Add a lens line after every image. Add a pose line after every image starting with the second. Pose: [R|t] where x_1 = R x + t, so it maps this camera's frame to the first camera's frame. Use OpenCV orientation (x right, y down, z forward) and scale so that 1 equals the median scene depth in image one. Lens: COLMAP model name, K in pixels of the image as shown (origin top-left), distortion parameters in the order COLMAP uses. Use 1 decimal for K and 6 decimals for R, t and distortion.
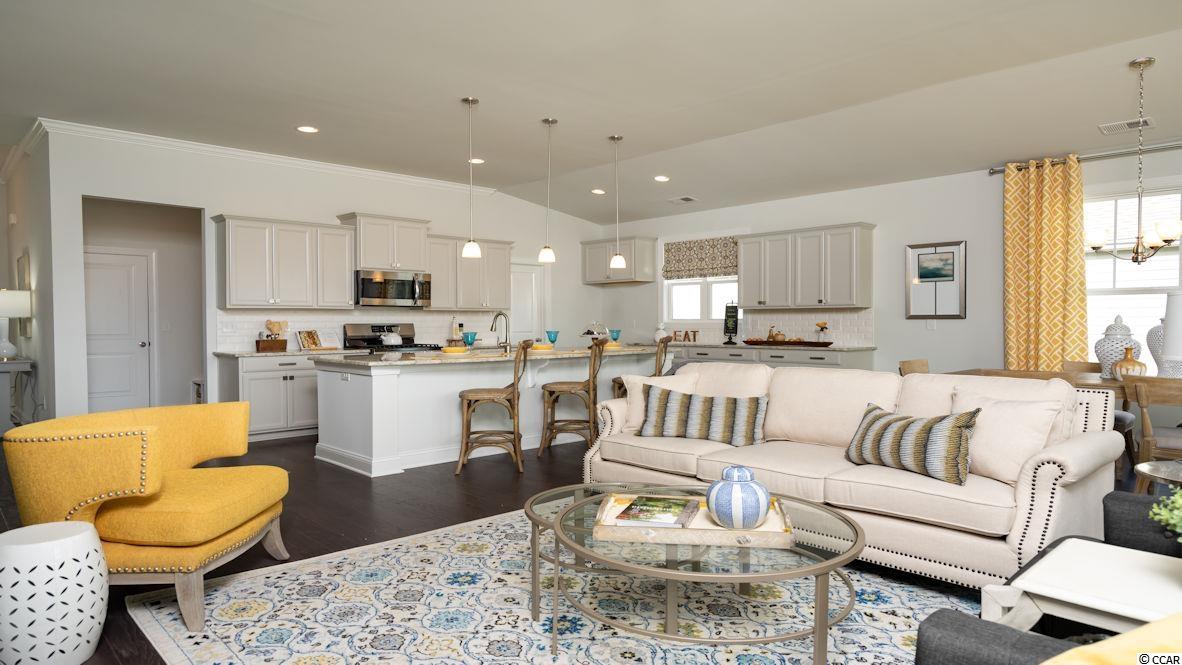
lens RADIAL K [[699.7, 0, 587.3], [0, 699.7, 336.8], [0, 0, 1]] dist [0.003429, 0.003554]
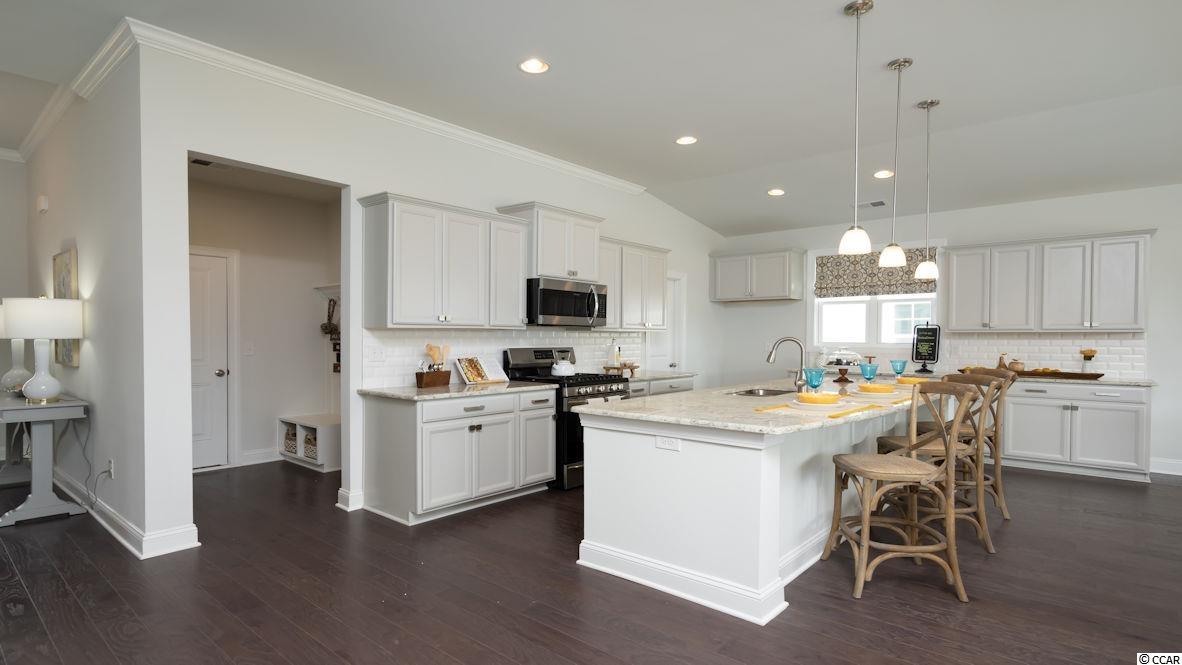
lens RADIAL K [[598.4, 0, 567.1], [0, 598.4, 345.5], [0, 0, 1]] dist [-0.000506, 0.004290]
pose [[0.996283, 0.005221, 0.085978, -0.339215], [-0.004584, 0.999961, -0.007612, -0.017367], [-0.086014, 0.007190, 0.996268, 0.343617]]
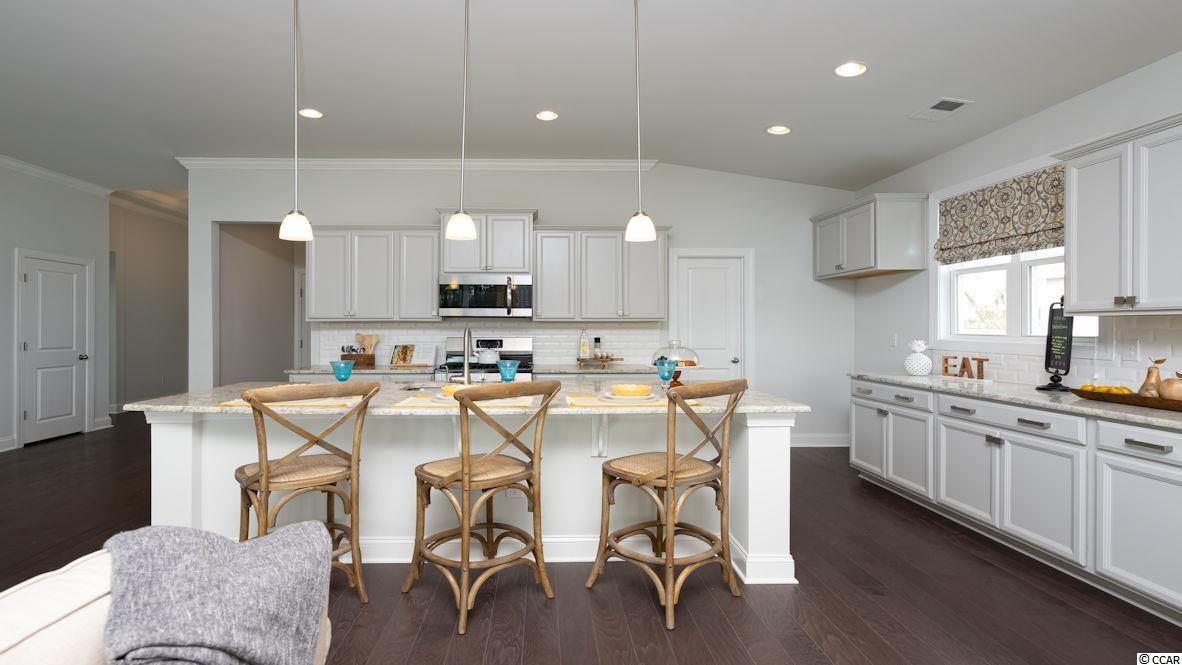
lens RADIAL K [[567.7, 0, 572.7], [0, 567.7, 327.0], [0, 0, 1]] dist [0.009151, -0.001128]
pose [[0.753352, 0.003203, -0.657610, 0.240486], [-0.016185, 0.999776, -0.013671, -0.024825], [0.657419, 0.020943, 0.753234, 0.572293]]
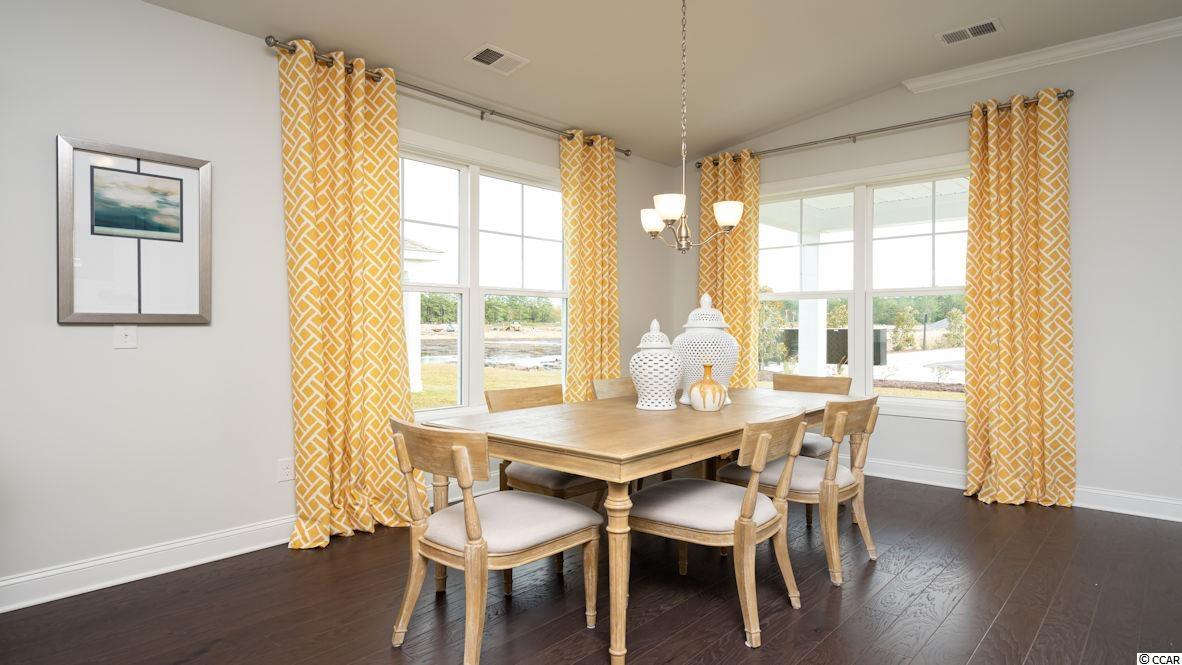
lens RADIAL K [[657.3, 0, 605.0], [0, 657.3, 333.7], [0, 0, 1]] dist [-0.000577, 0.001361]
pose [[-0.095321, -0.009419, 0.995402, 0.055264], [0.022839, 0.999671, 0.011647, -0.016079], [-0.995185, 0.023844, -0.095074, 0.697307]]
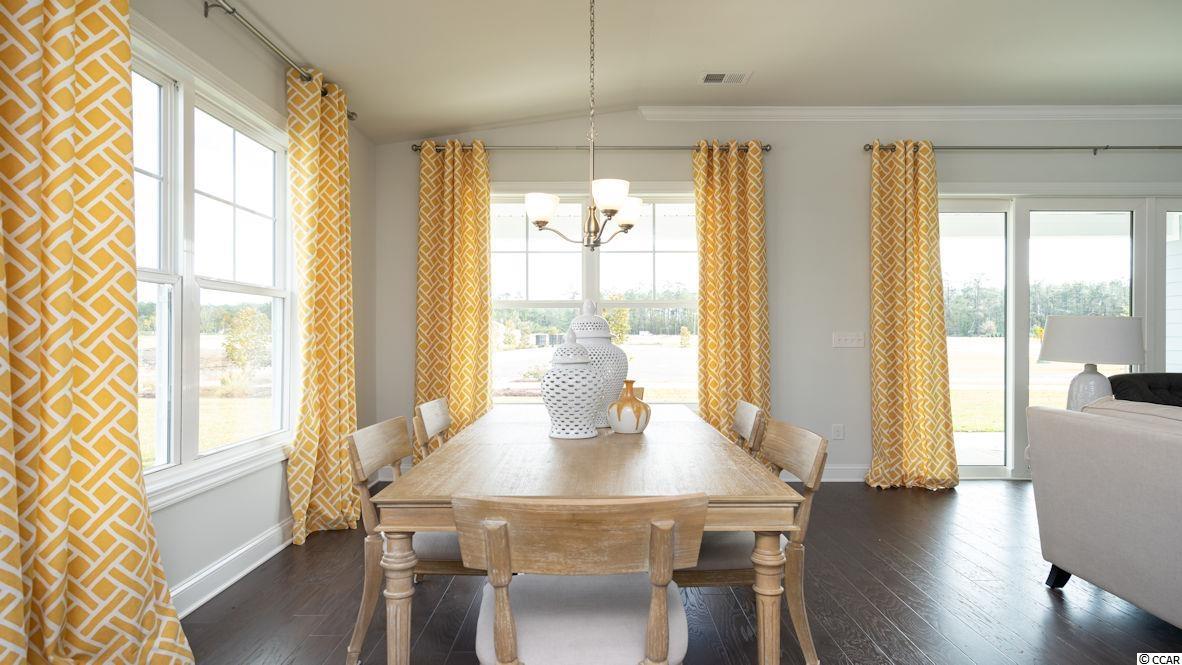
lens RADIAL K [[657.3, 0, 599.7], [0, 657.3, 338.8], [0, 0, 1]] dist [-0.000577, 0.001361]
pose [[-0.730881, -0.001915, 0.682502, 0.222642], [0.017235, 0.999625, 0.021261, -0.021327], [-0.682287, 0.027302, -0.730574, 0.867692]]
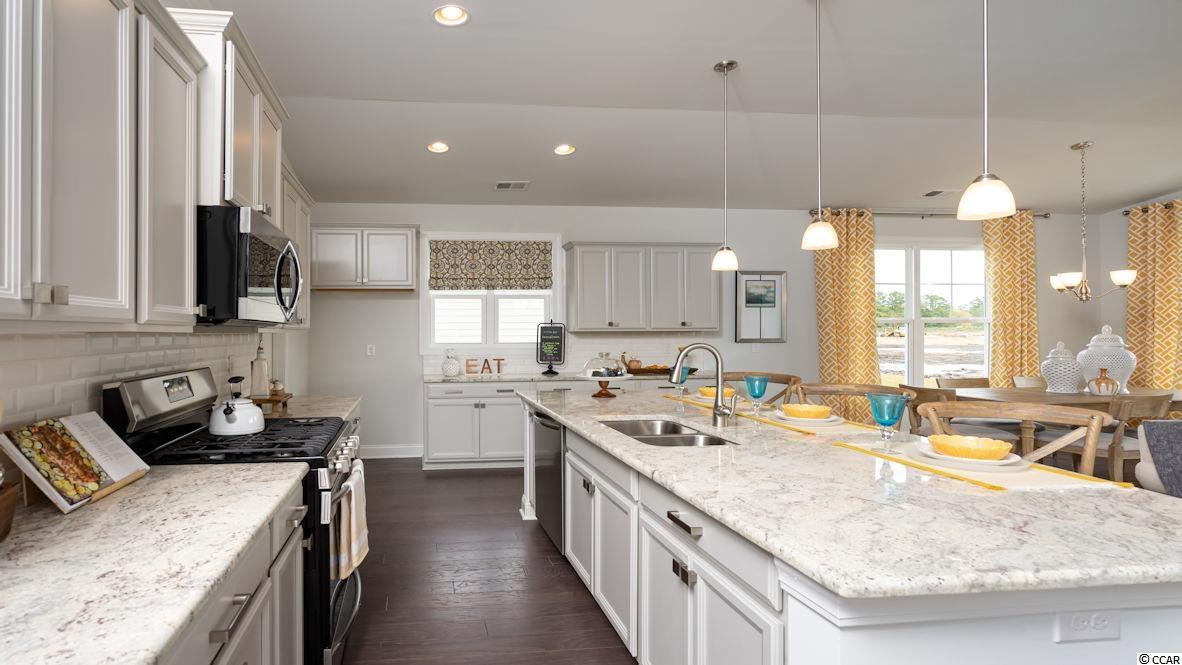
lens RADIAL K [[603.4, 0, 471.4], [0, 603.4, 328.6], [0, 0, 1]] dist [-0.003230, 0.000765]
pose [[0.611827, 0.005181, 0.790975, -0.456886], [0.020244, 0.999548, -0.022207, -0.032628], [-0.790733, 0.029600, 0.611446, 0.733390]]
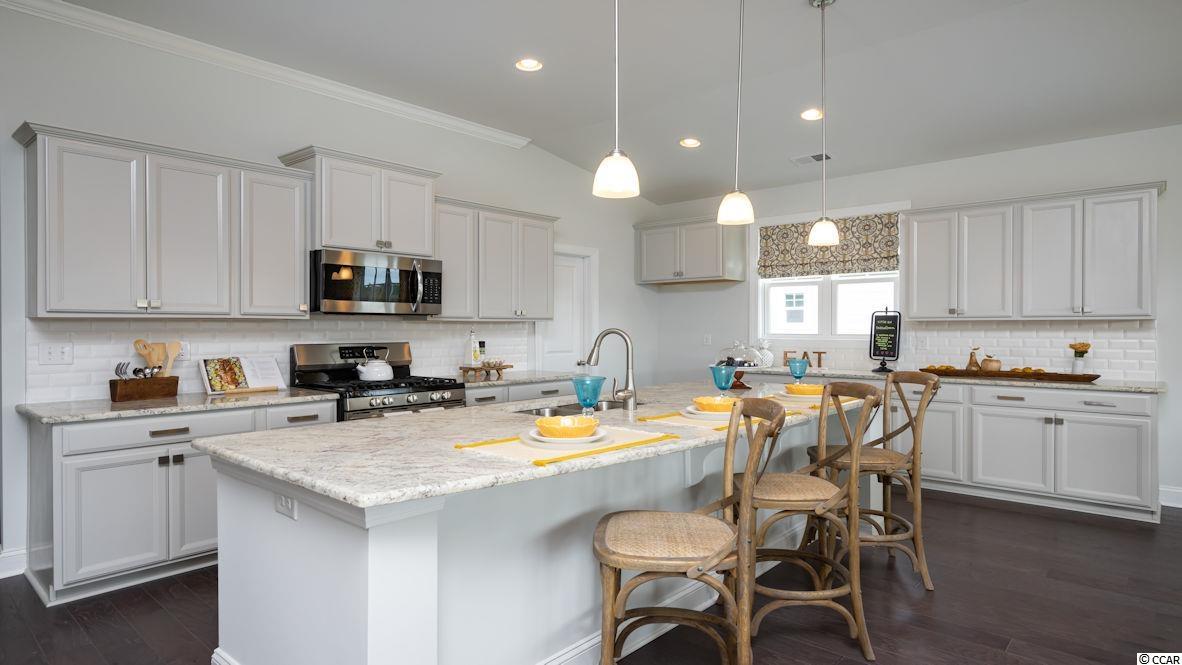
lens RADIAL K [[646.1, 0, 584.0], [0, 646.1, 331.0], [0, 0, 1]] dist [0.004991, 0.001968]
pose [[0.996754, 0.002114, 0.080482, -0.152270], [-0.000784, 0.999863, -0.016557, -0.021491], [-0.080506, 0.016441, 0.996619, 0.455839]]
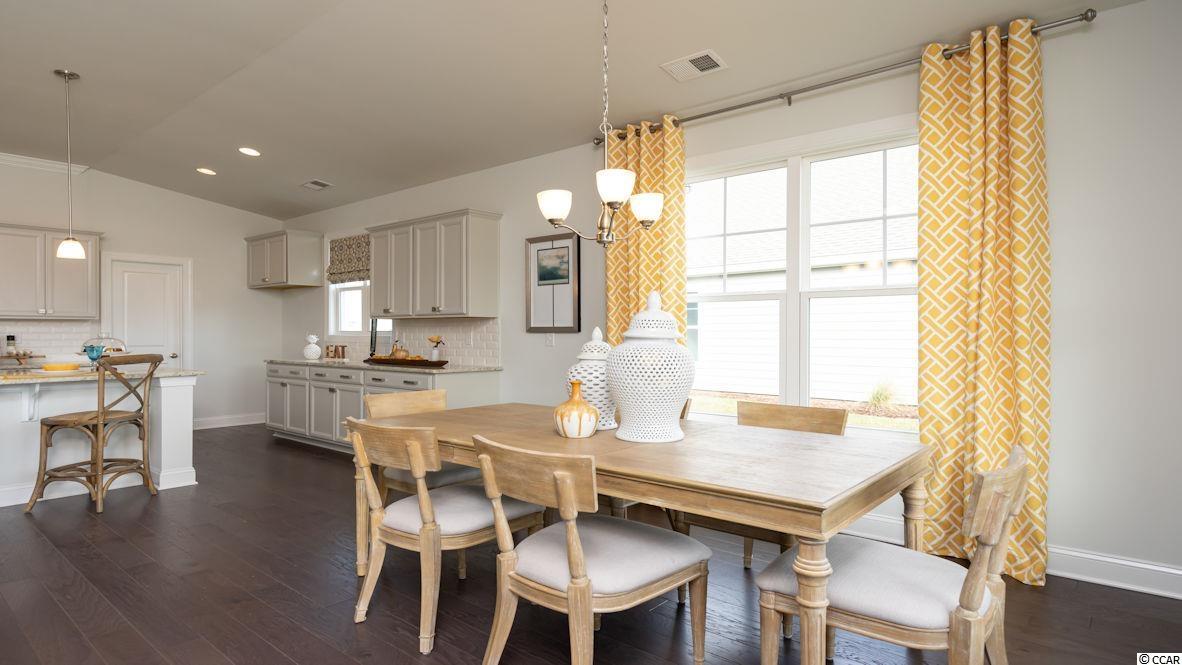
lens RADIAL K [[646.1, 0, 586.1], [0, 646.1, 331.2], [0, 0, 1]] dist [0.004991, 0.001968]
pose [[0.995717, 0.003894, 0.092374, 0.434215], [-0.001639, 0.999699, -0.024474, -0.008313], [-0.092442, 0.024218, 0.995424, 0.257265]]
